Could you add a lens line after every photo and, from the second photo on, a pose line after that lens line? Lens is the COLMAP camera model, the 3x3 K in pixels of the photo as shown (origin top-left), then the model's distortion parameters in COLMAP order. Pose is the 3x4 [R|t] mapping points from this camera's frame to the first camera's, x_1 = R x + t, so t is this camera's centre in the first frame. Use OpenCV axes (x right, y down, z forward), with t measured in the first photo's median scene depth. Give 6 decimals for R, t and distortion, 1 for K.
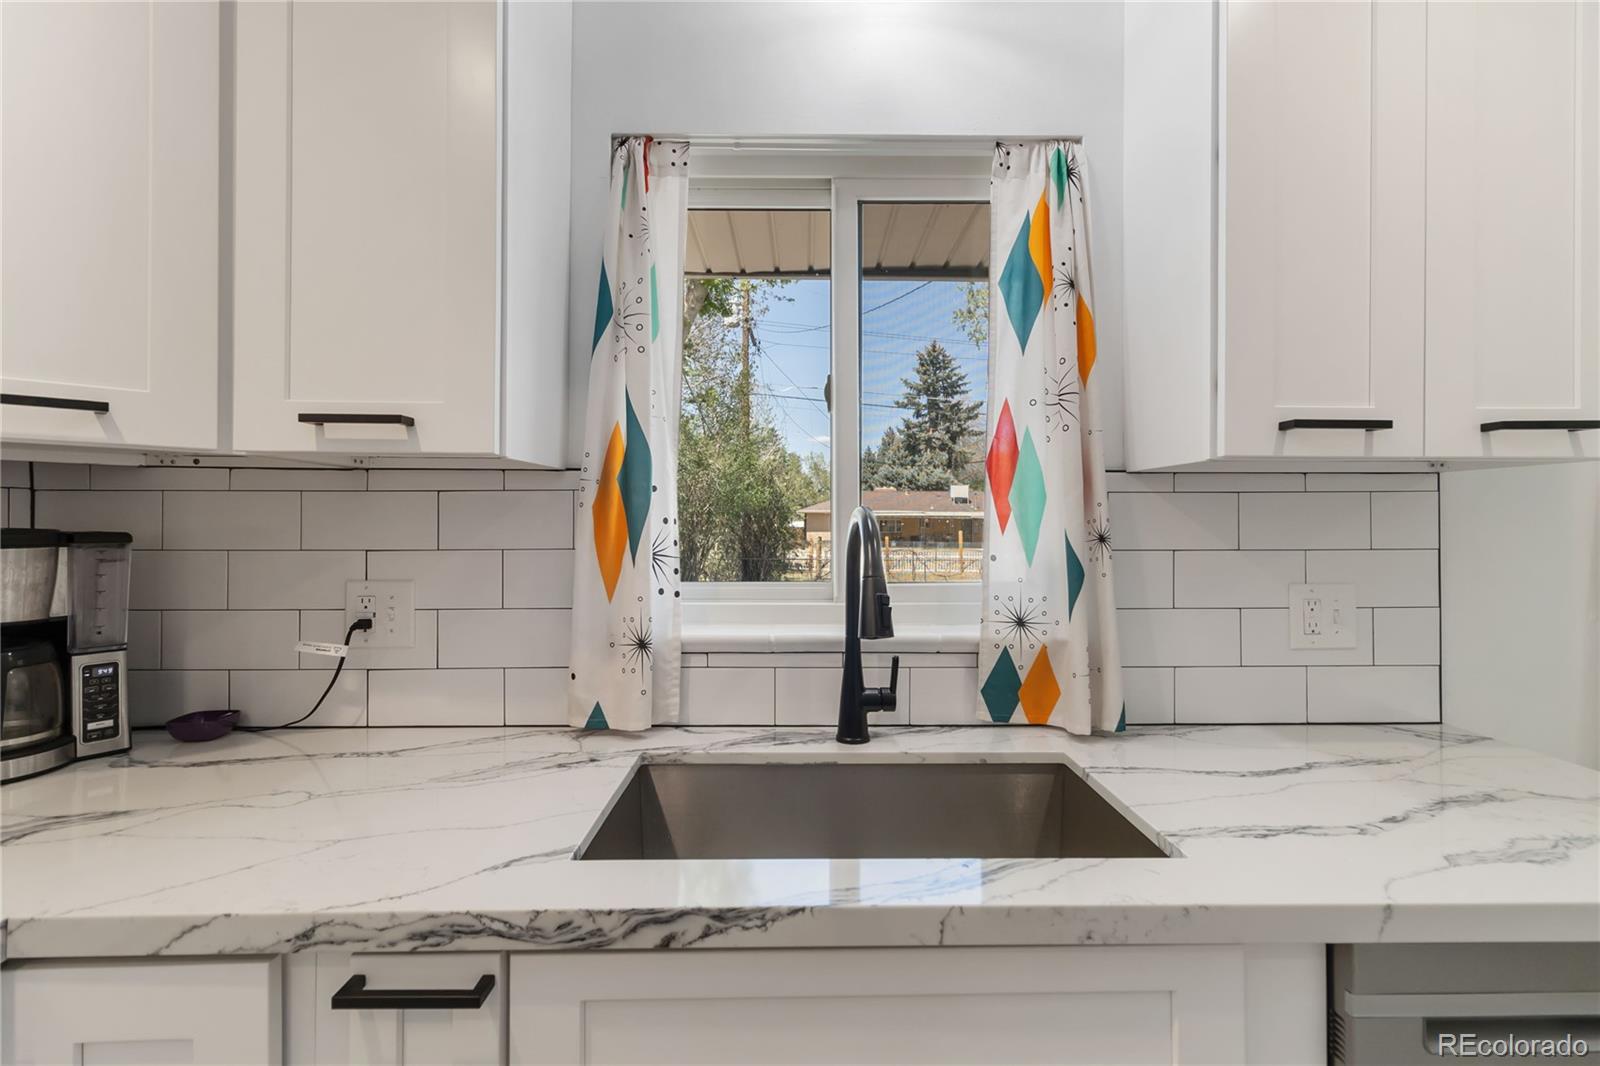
lens RADIAL K [[739.0, 0, 808.5], [0, 739.0, 519.2], [0, 0, 1]] dist [-0.001984, 0.002014]
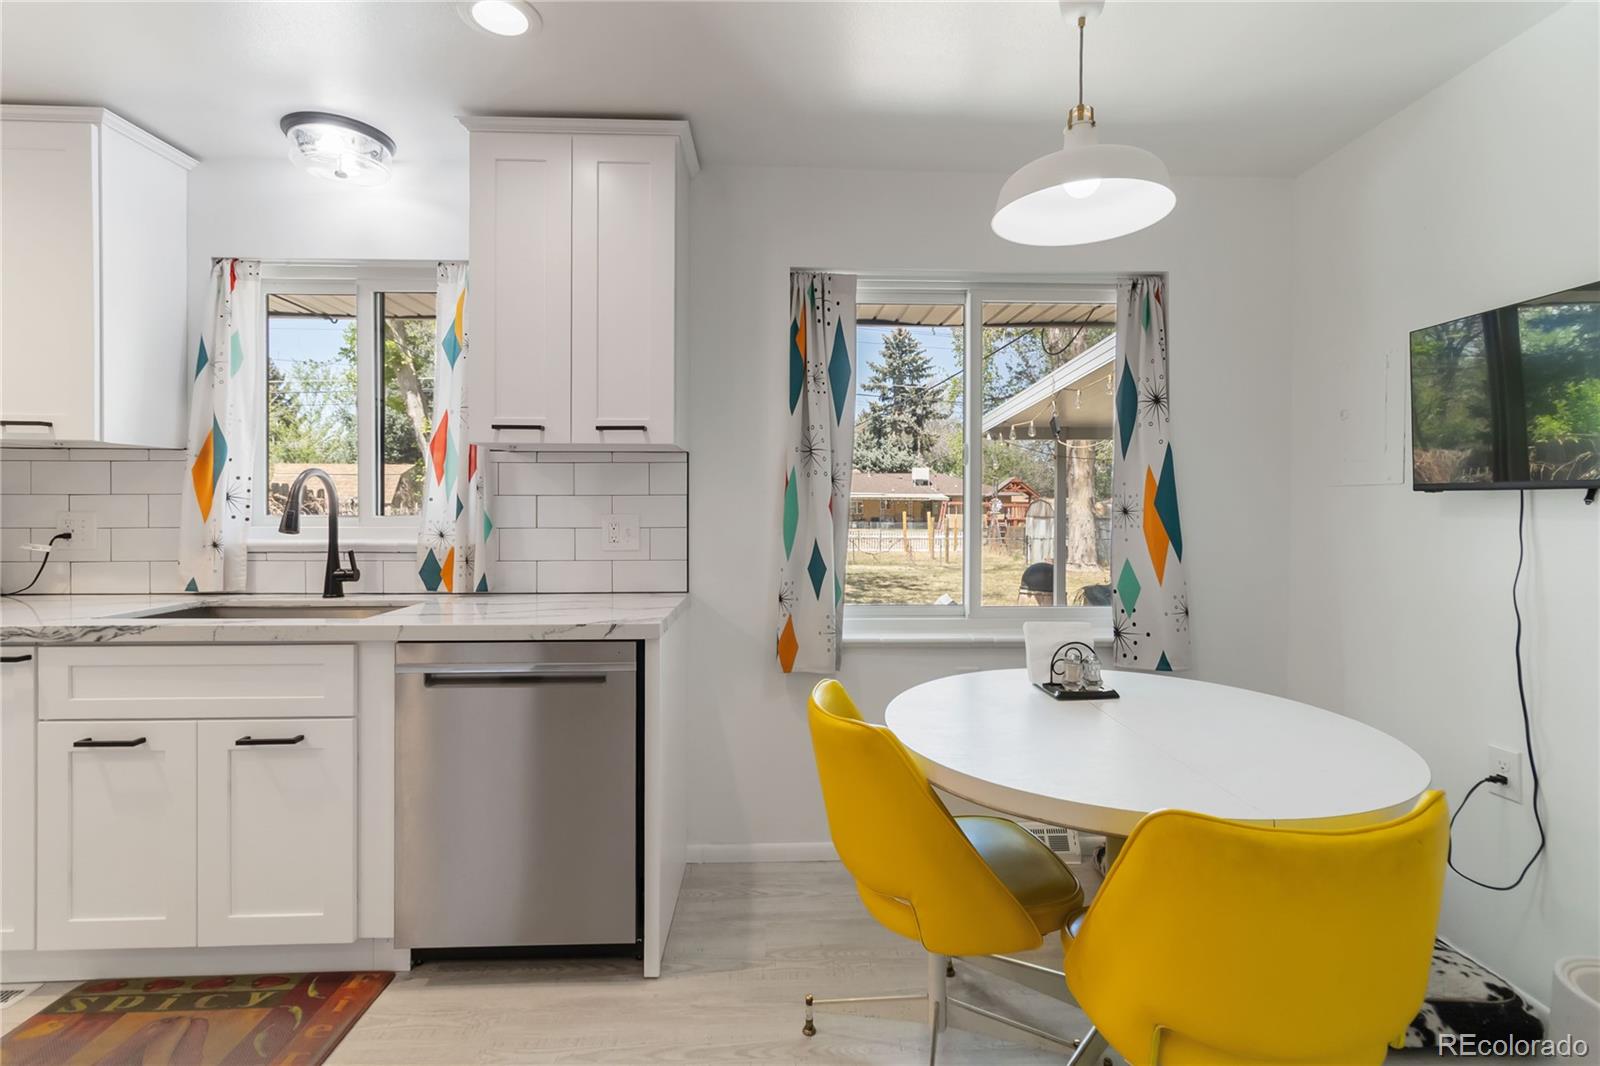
lens RADIAL K [[739.0, 0, 804.0], [0, 739.0, 513.0], [0, 0, 1]] dist [-0.001984, 0.002014]
pose [[0.999763, 0.000529, 0.021778, 1.141174], [-0.000862, 0.999883, 0.015277, 0.058610], [-0.021767, -0.015292, 0.999646, -0.820608]]
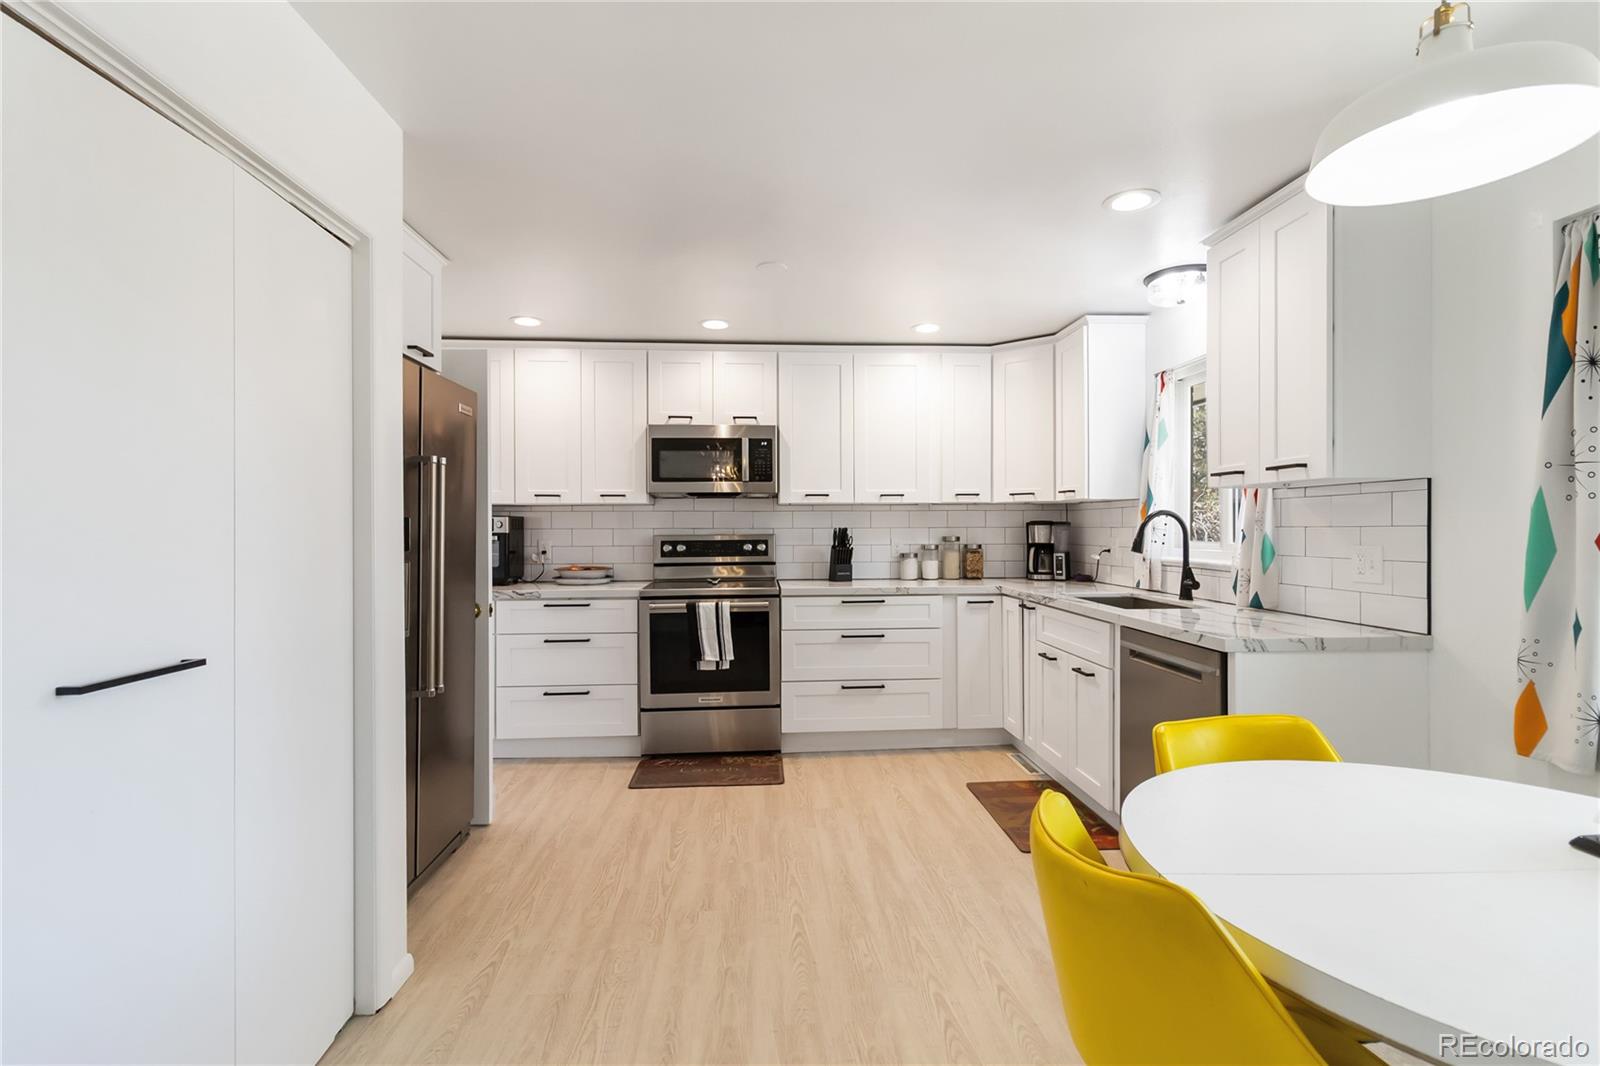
lens RADIAL K [[739.0, 0, 810.4], [0, 739.0, 529.3], [0, 0, 1]] dist [-0.001984, 0.002014]
pose [[0.055946, 0.002353, -0.998431, 2.470382], [0.008854, 0.999957, 0.002853, 0.032020], [0.998395, -0.009000, 0.055922, -0.438472]]
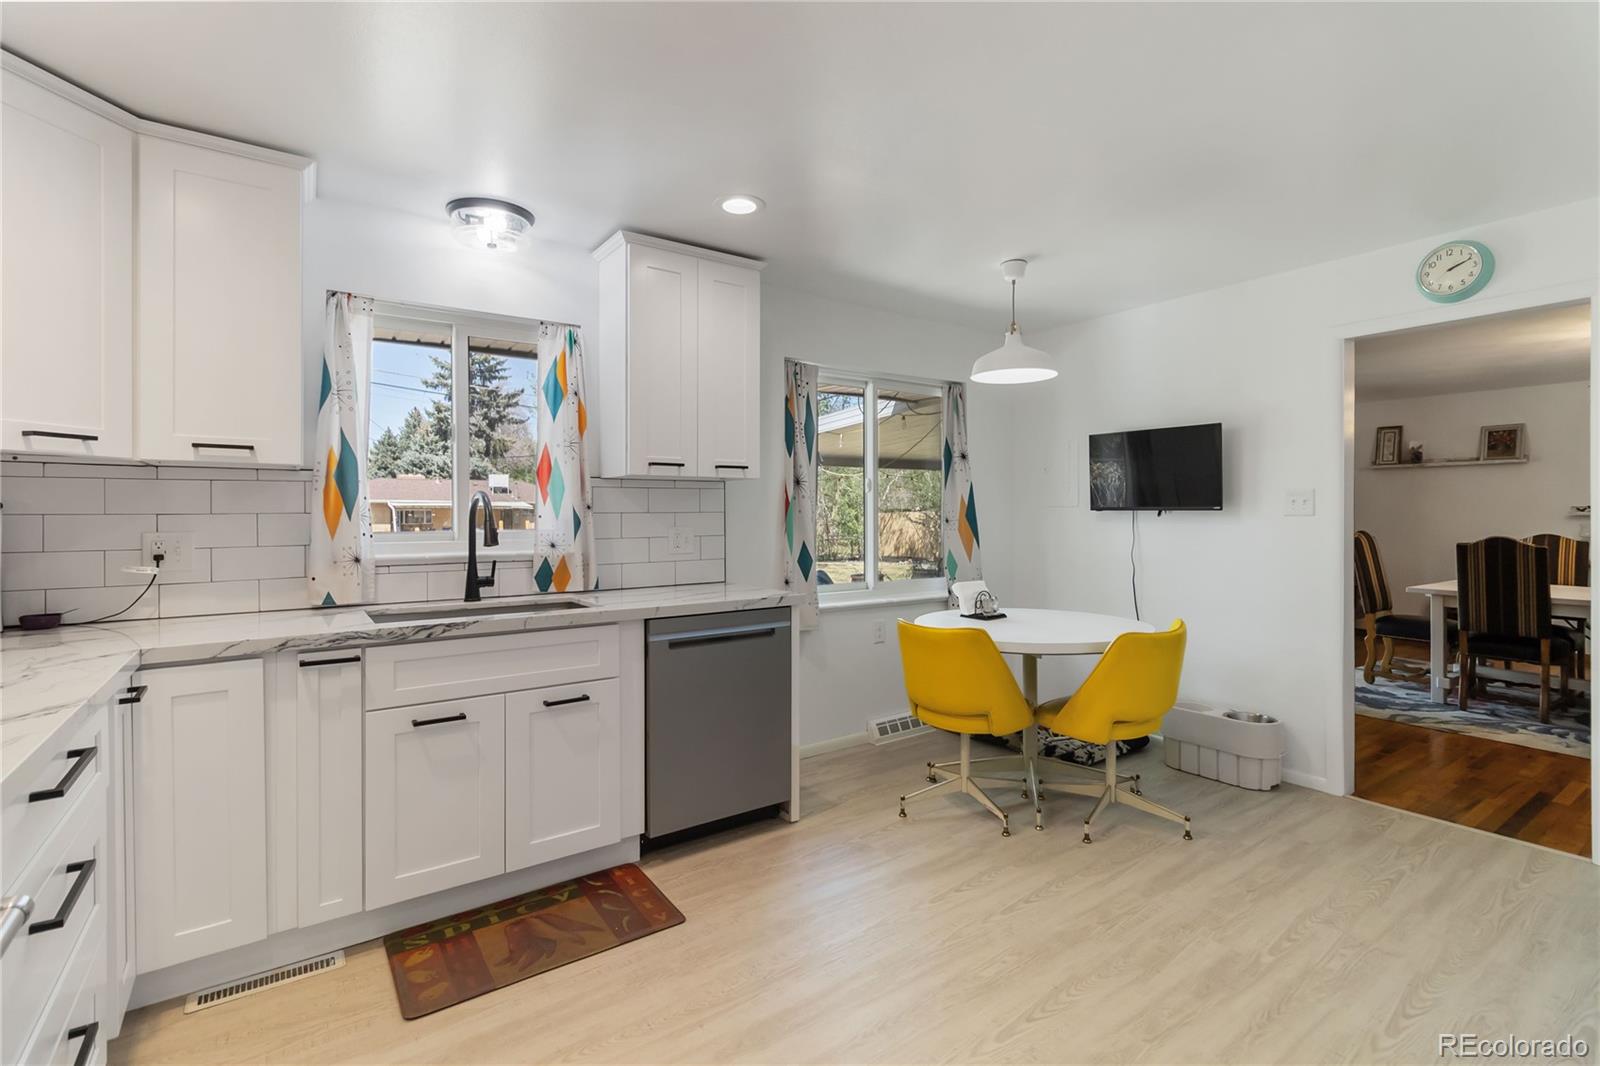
lens RADIAL K [[739.0, 0, 812.4], [0, 739.0, 514.3], [0, 0, 1]] dist [-0.001984, 0.002014]
pose [[0.823031, -0.004264, 0.567980, -0.329971], [0.001241, 0.999983, 0.005708, 0.034965], [-0.567995, -0.003993, 0.823022, -1.265011]]
